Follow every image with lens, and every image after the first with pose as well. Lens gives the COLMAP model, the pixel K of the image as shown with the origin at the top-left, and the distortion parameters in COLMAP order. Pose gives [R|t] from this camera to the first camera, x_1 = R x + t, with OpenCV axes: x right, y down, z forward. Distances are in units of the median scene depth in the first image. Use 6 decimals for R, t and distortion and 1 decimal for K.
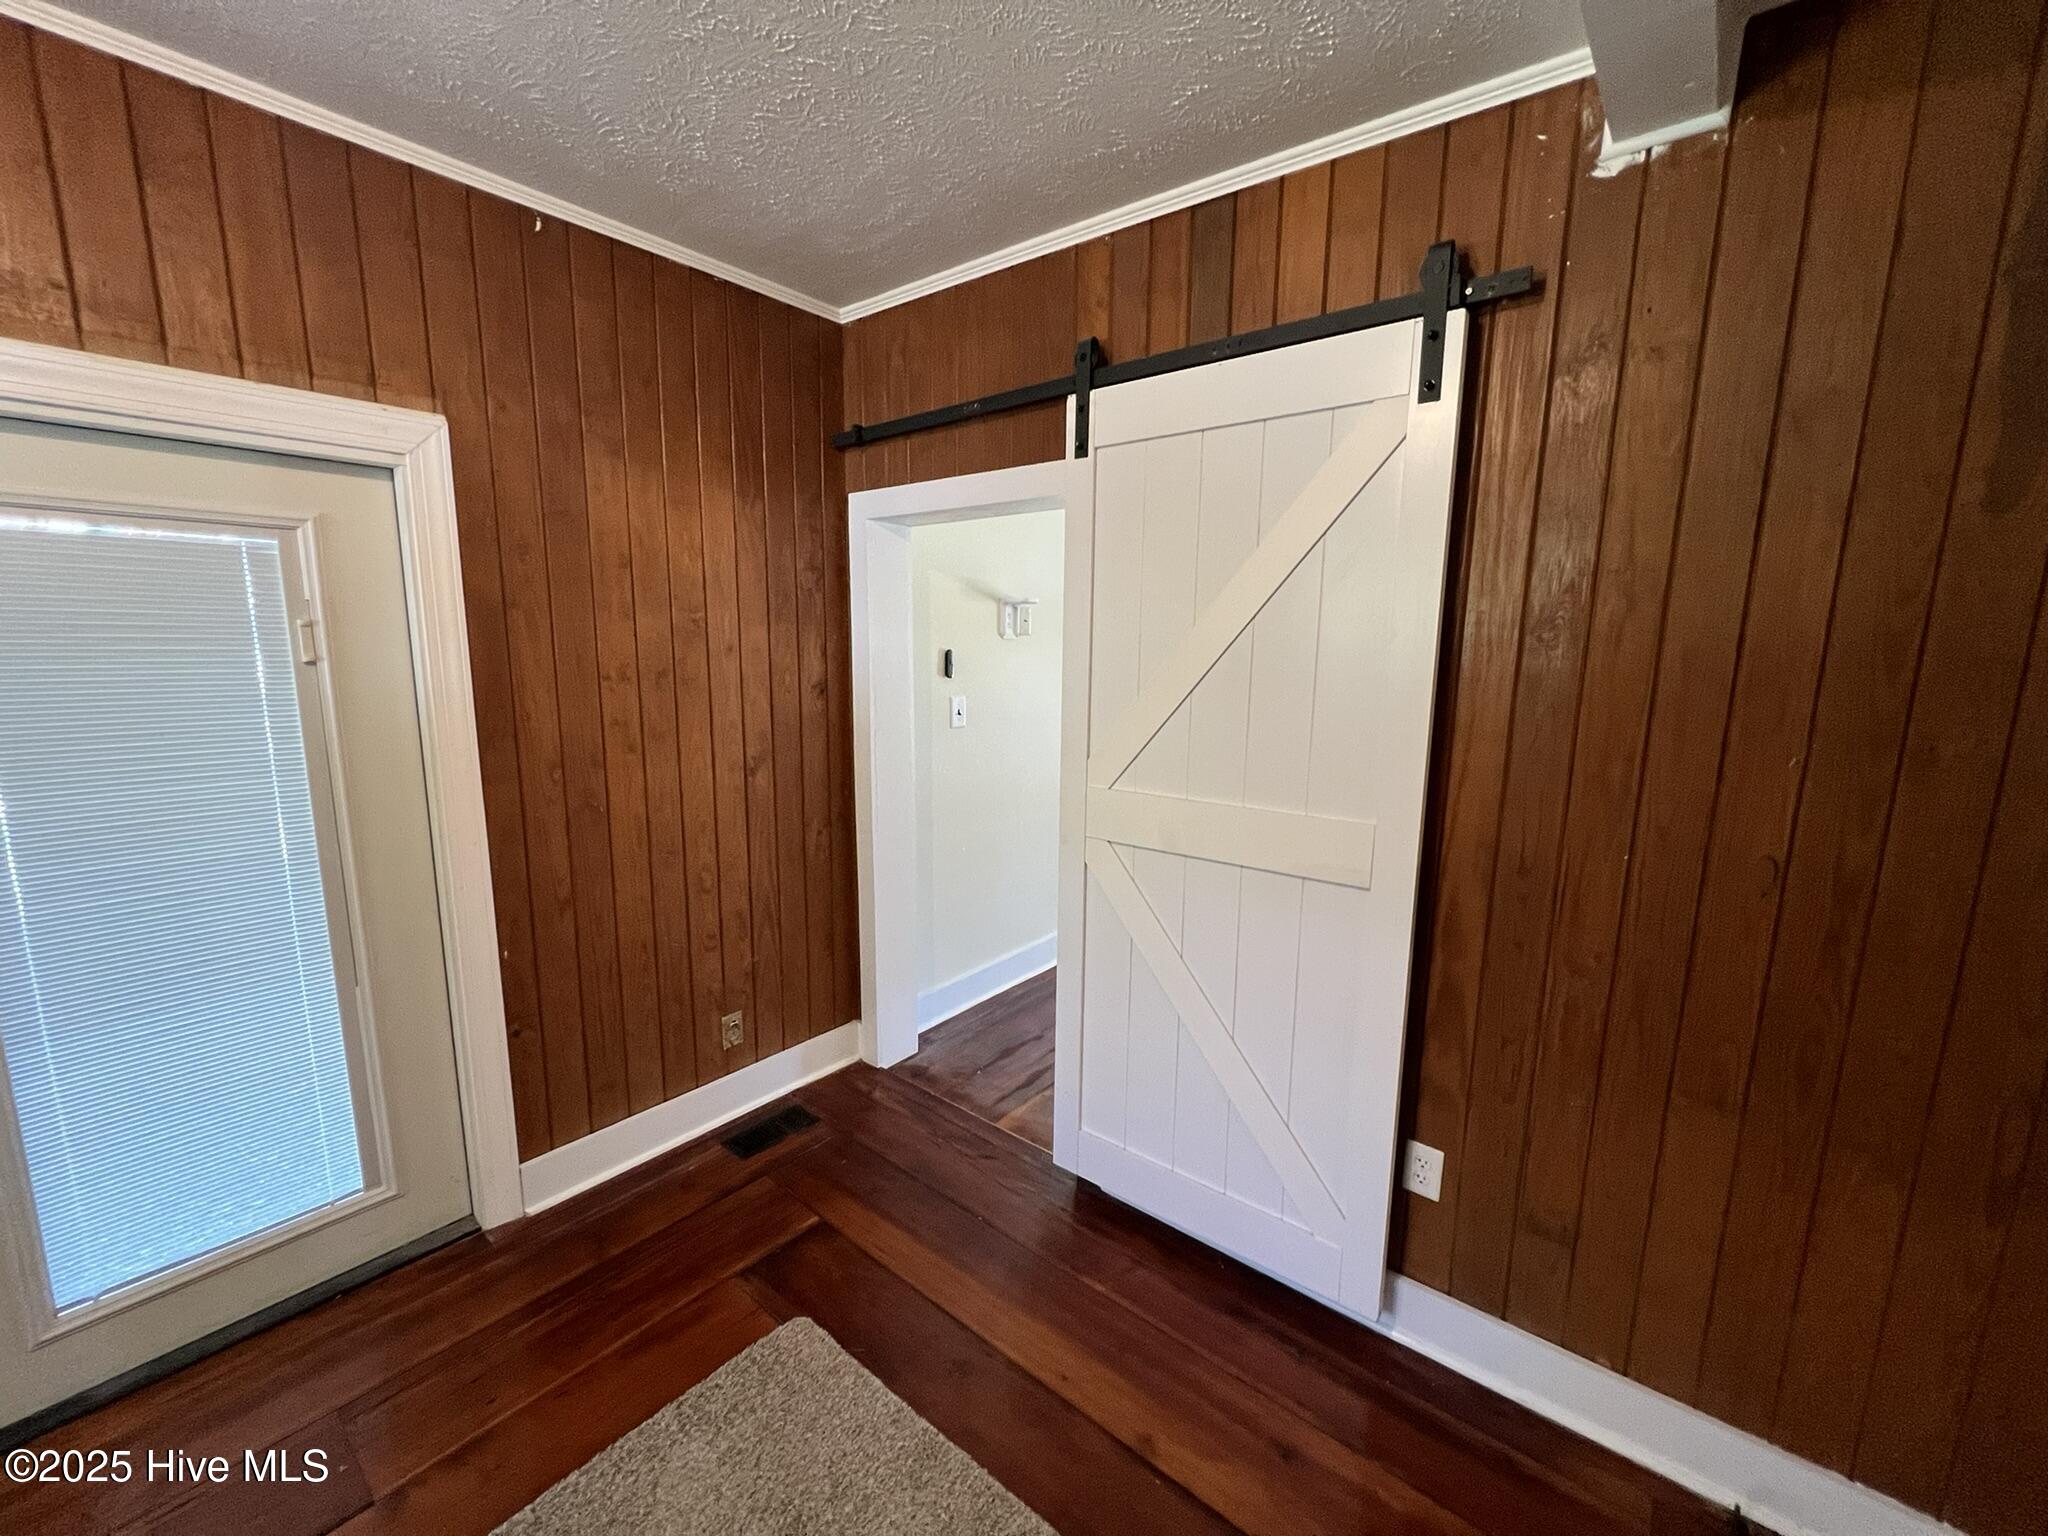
lens RADIAL K [[814.5, 0, 1032.0], [0, 814.5, 771.8], [0, 0, 1]] dist [-0.000325, -0.000179]
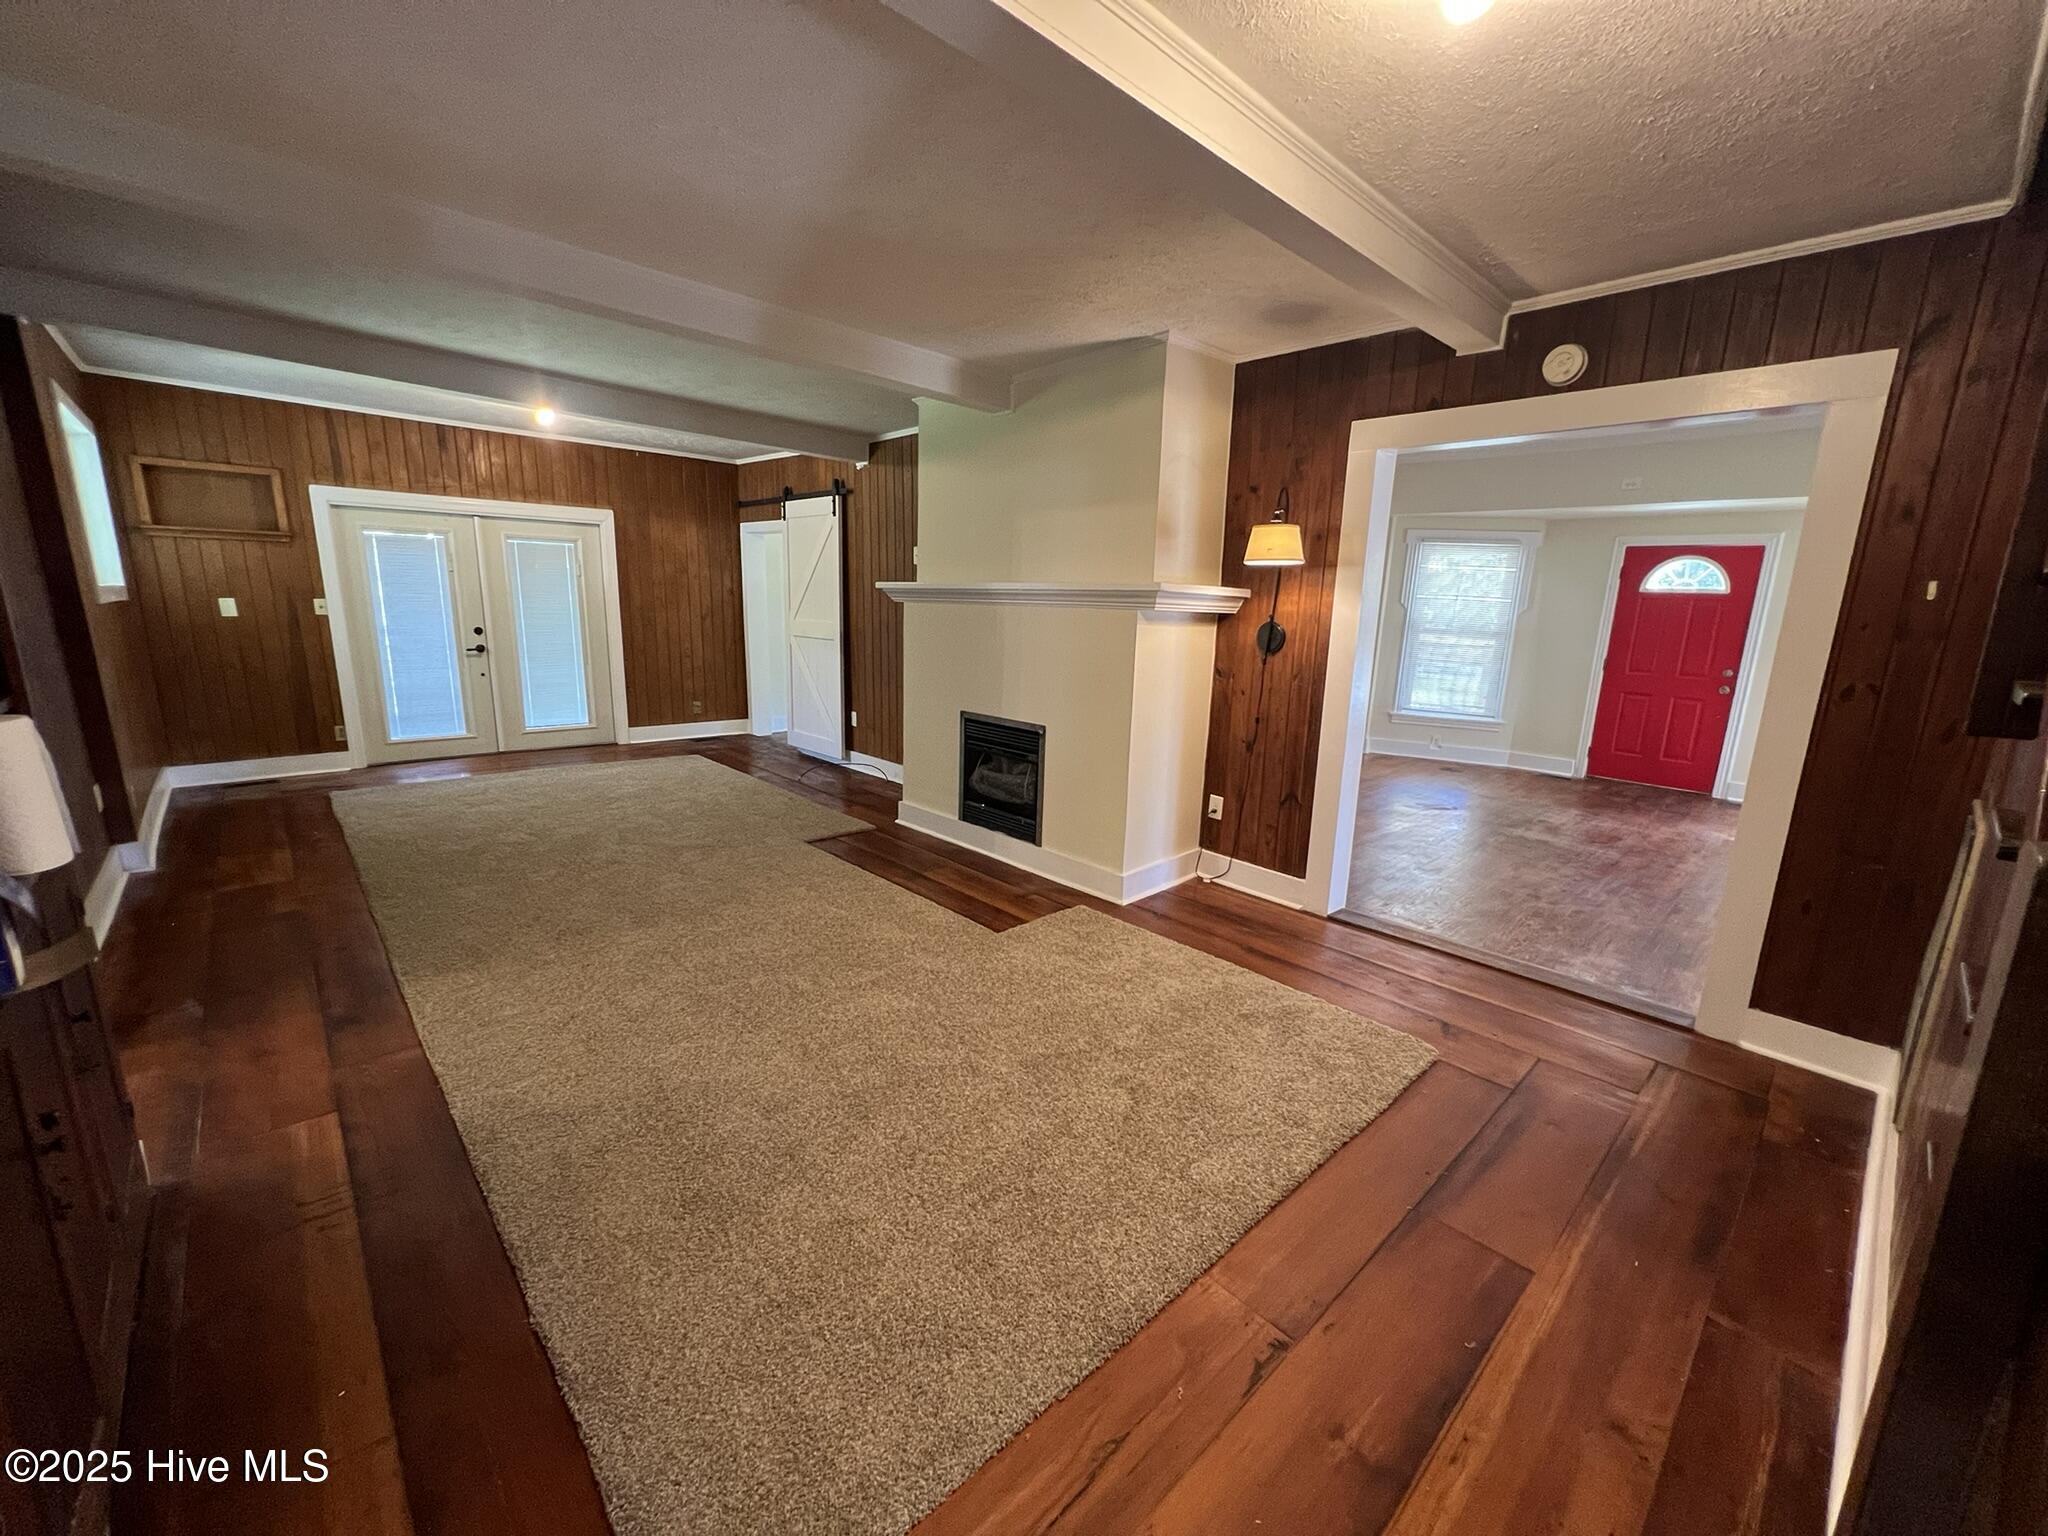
lens RADIAL K [[814.5, 0, 1022.9], [0, 814.5, 773.5], [0, 0, 1]] dist [-0.000325, -0.000179]
pose [[0.991207, 0.049479, -0.122723, 1.417575], [-0.042894, 0.997524, 0.055731, 0.408205], [0.125177, -0.049977, 0.990875, -2.154814]]
